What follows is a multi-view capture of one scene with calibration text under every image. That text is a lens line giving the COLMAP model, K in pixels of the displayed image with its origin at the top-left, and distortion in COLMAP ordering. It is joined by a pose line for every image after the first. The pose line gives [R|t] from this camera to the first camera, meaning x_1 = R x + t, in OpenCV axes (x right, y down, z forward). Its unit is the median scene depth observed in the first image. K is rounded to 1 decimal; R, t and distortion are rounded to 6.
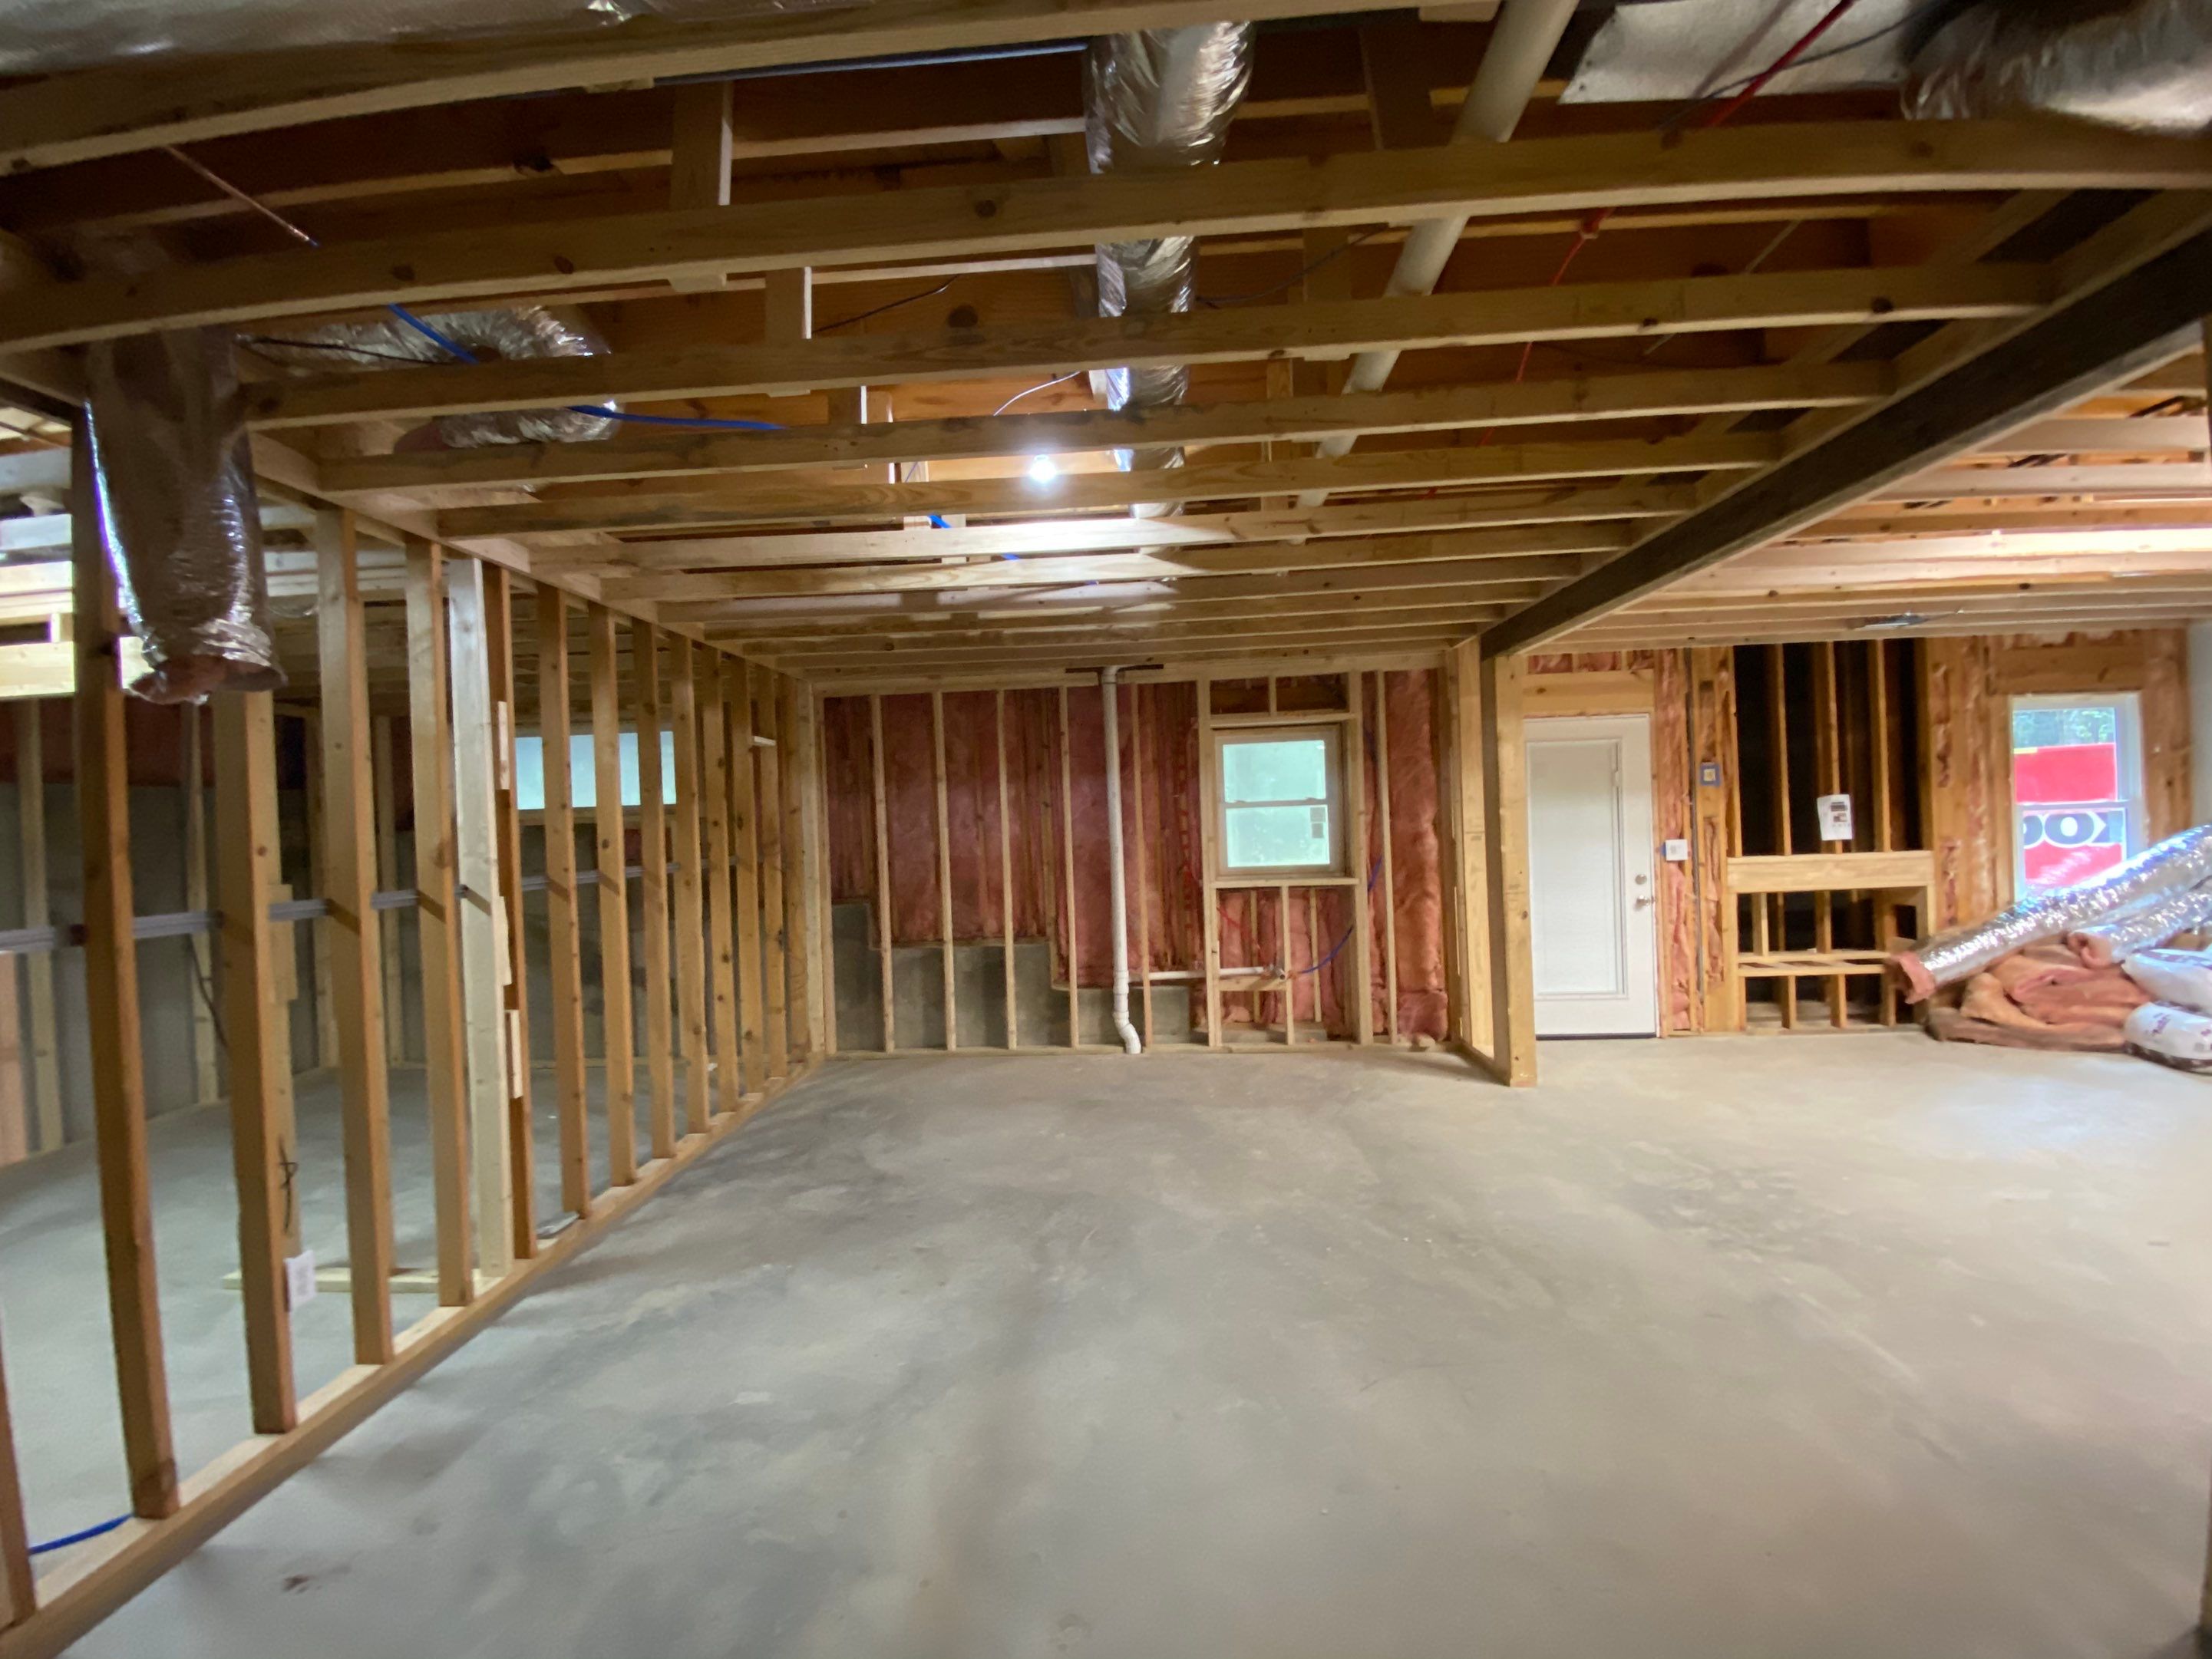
lens RADIAL K [[891.0, 0, 1107.5], [0, 891.0, 816.2], [0, 0, 1]] dist [-0.014958, -0.002847]
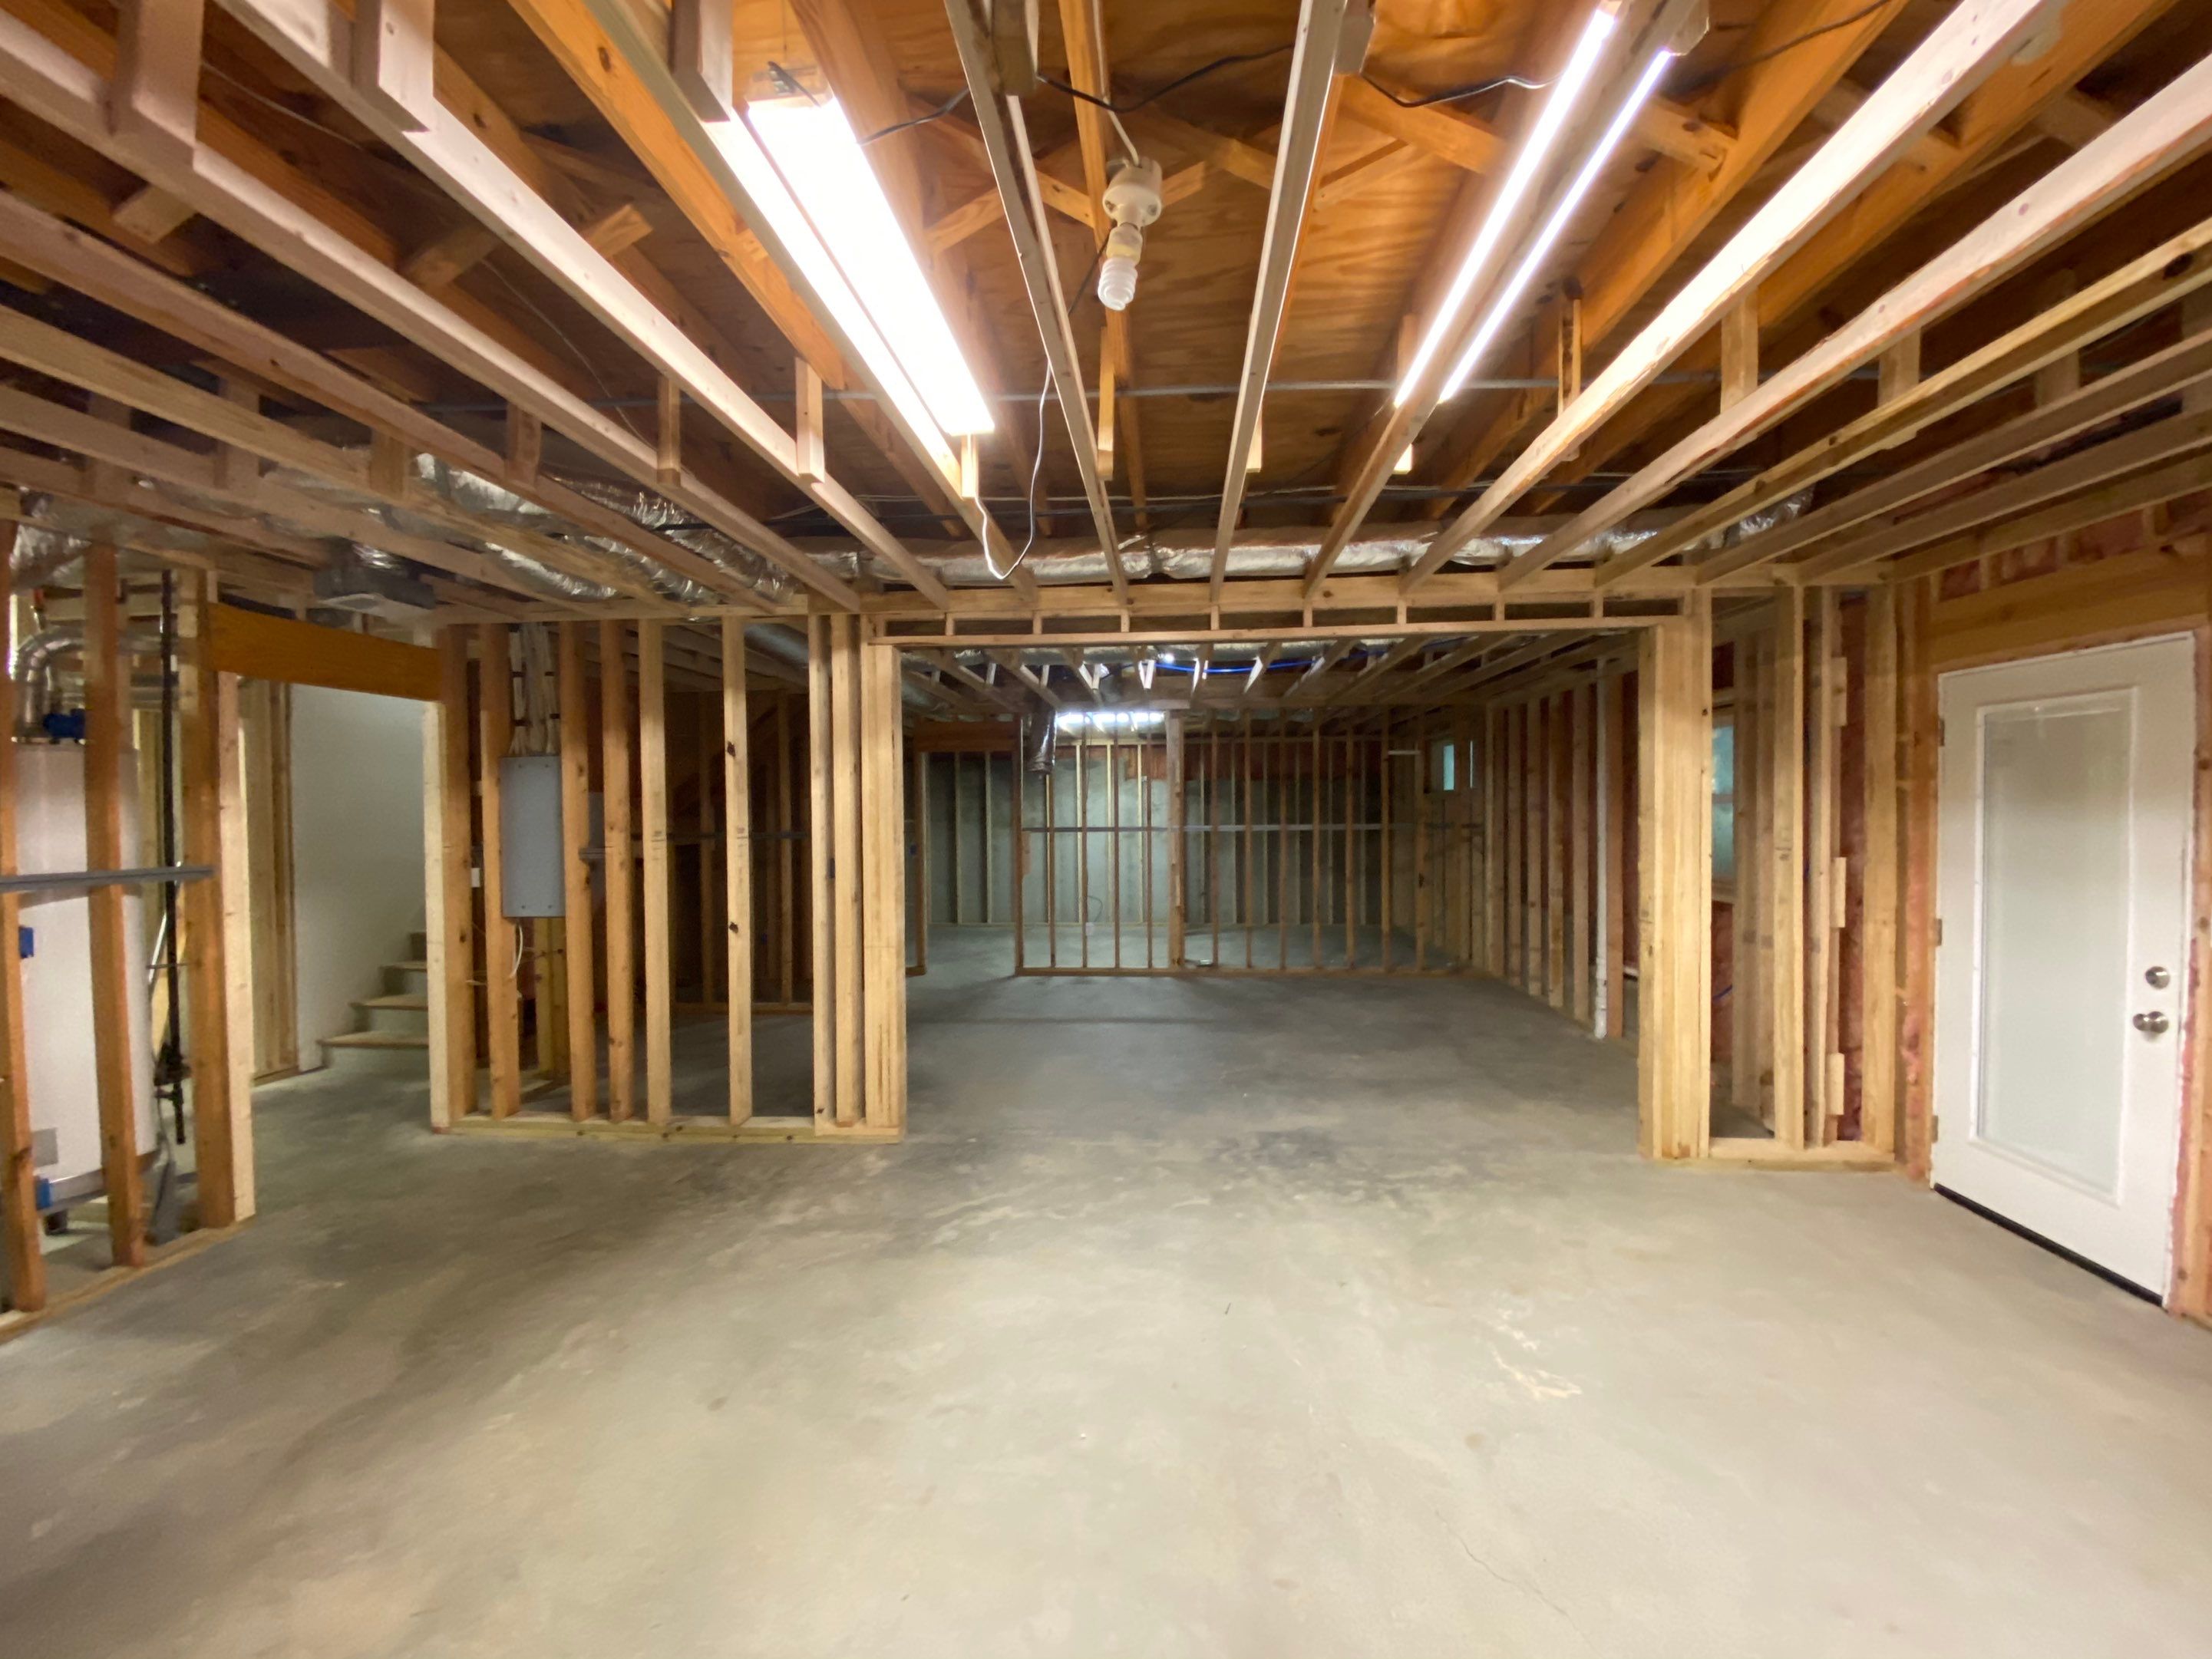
lens RADIAL K [[891.0, 0, 1098.4], [0, 891.0, 828.8], [0, 0, 1]] dist [-0.014958, -0.002847]
pose [[-0.016010, 0.050243, -0.998609, 1.066777], [-0.000198, 0.998736, 0.050253, -0.032407], [0.999872, 0.001002, -0.015980, 0.429493]]
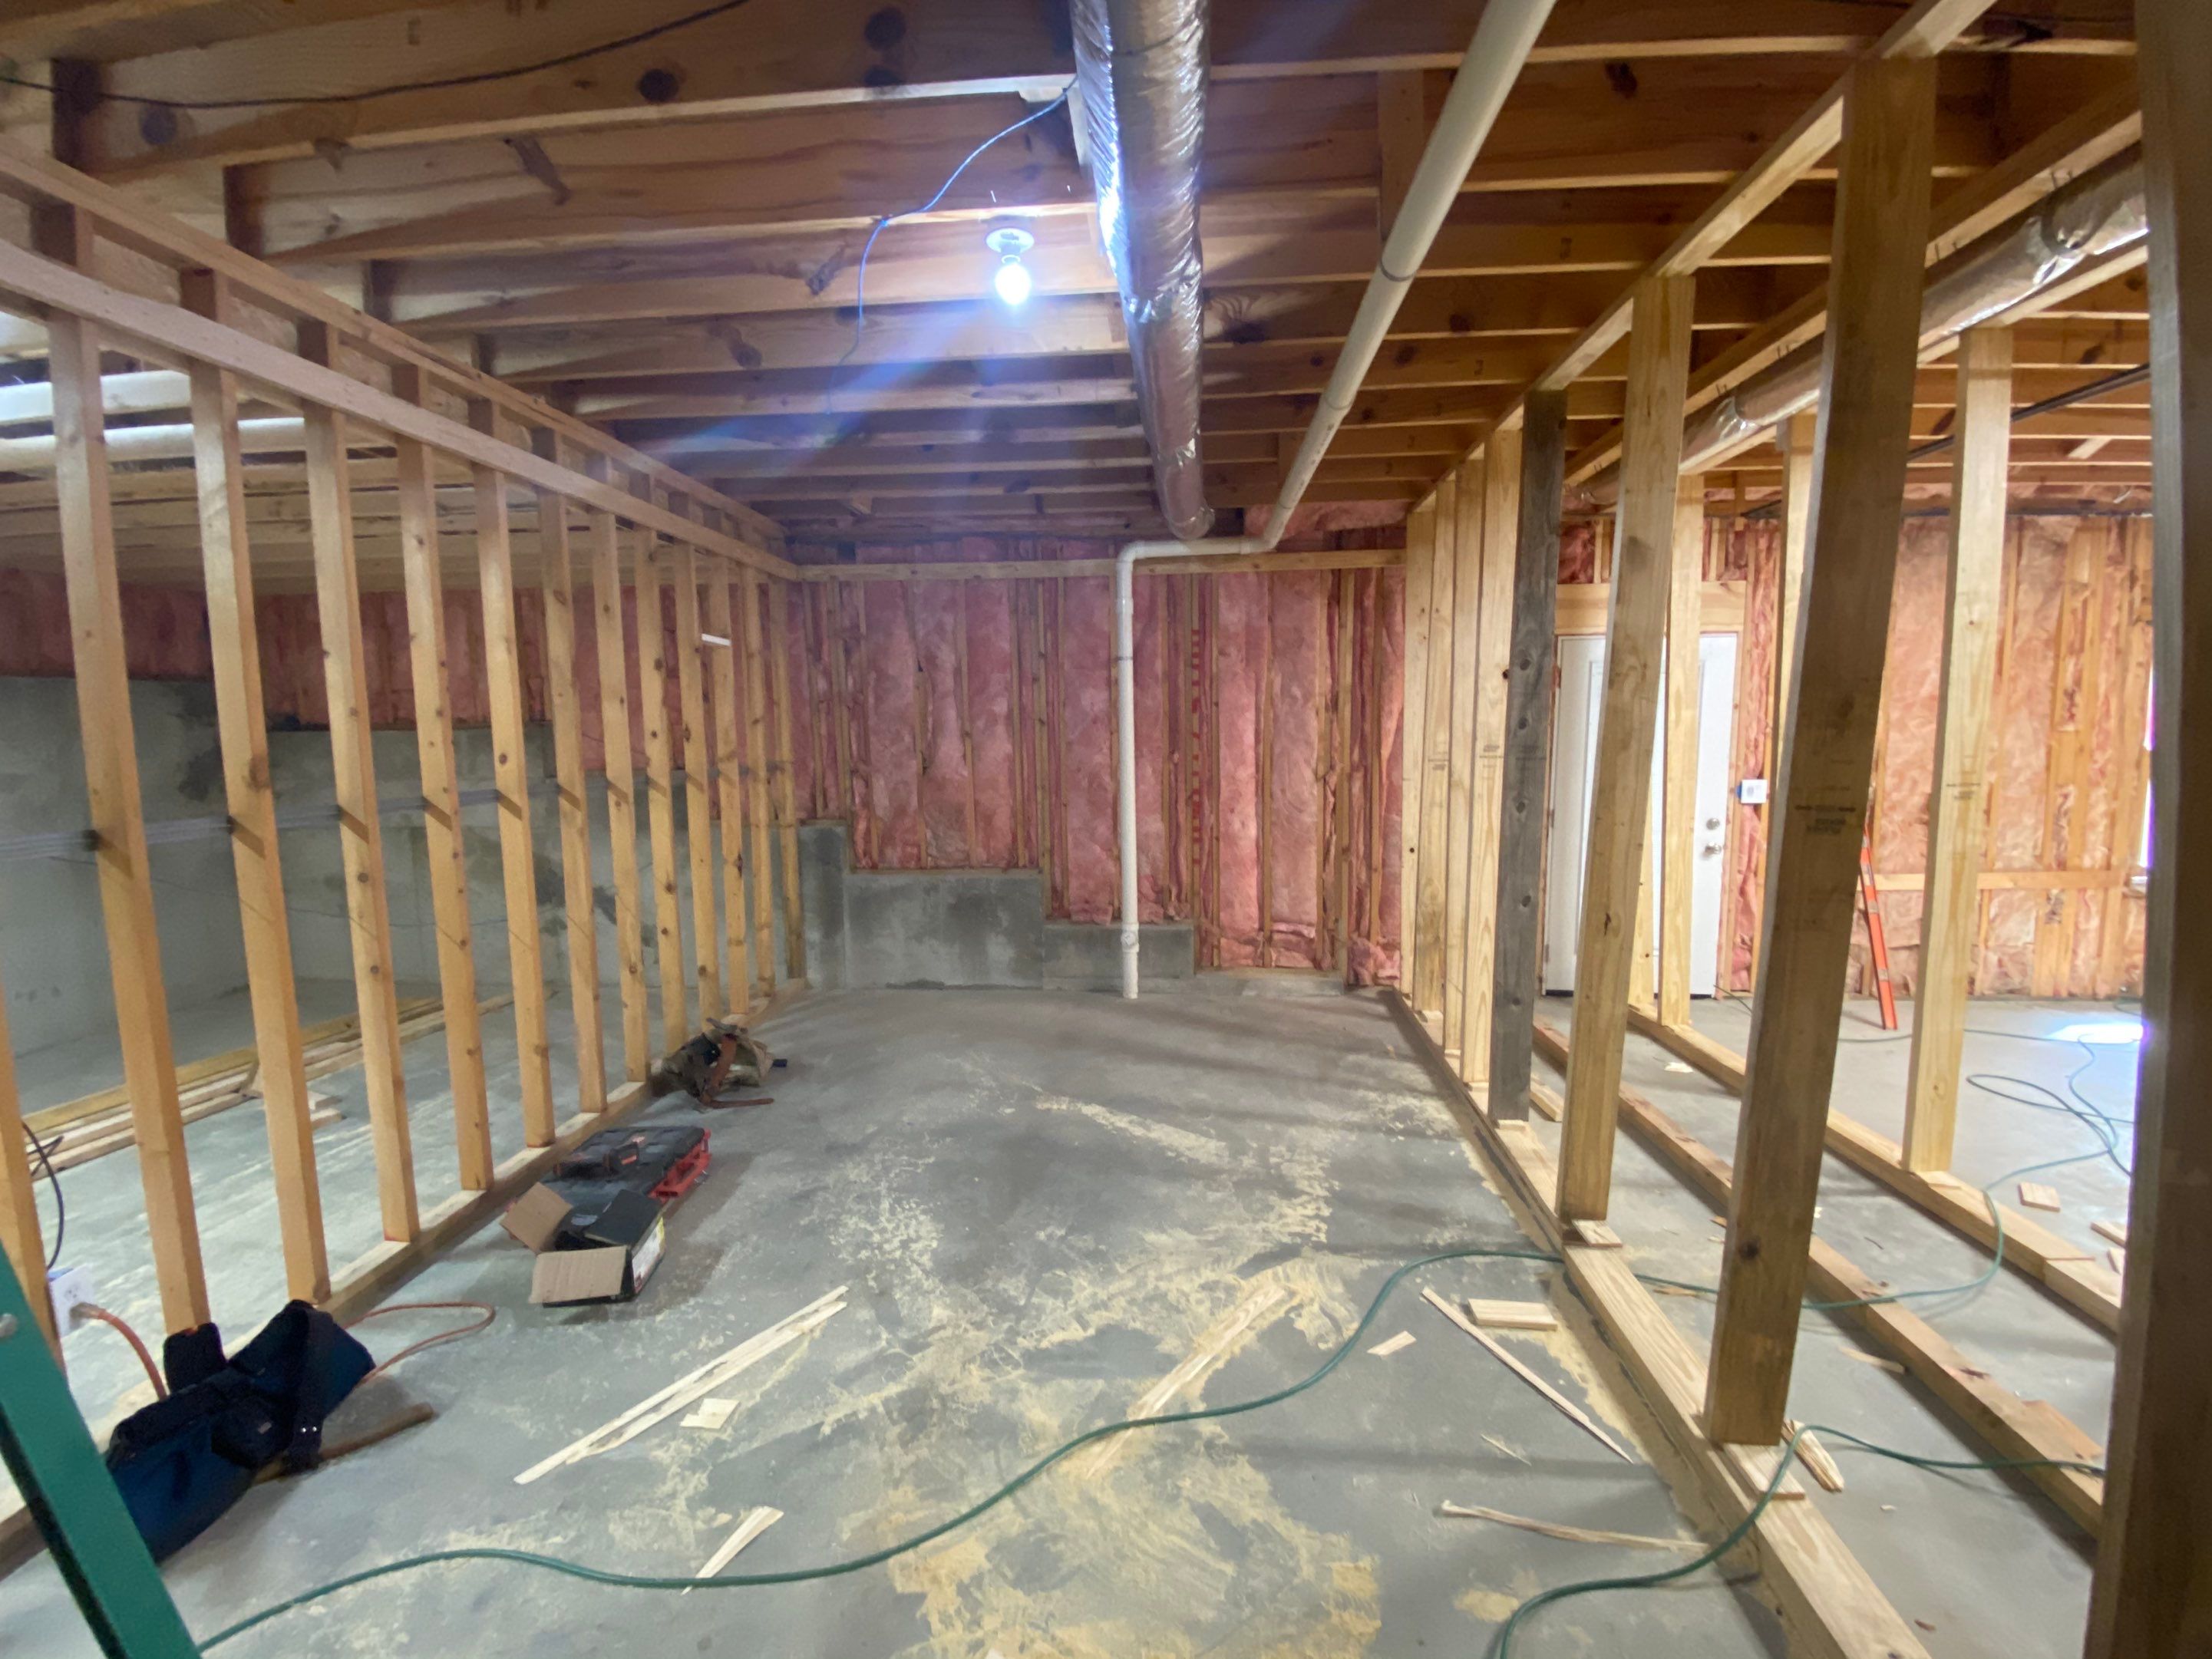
lens RADIAL K [[891.0, 0, 1095.5], [0, 891.0, 835.7], [0, 0, 1]] dist [-0.014958, -0.002847]
pose [[0.999152, 0.029514, -0.028723, 0.014339], [-0.025891, 0.992532, 0.119208, -0.006138], [0.032027, -0.118363, 0.992454, 0.105426]]
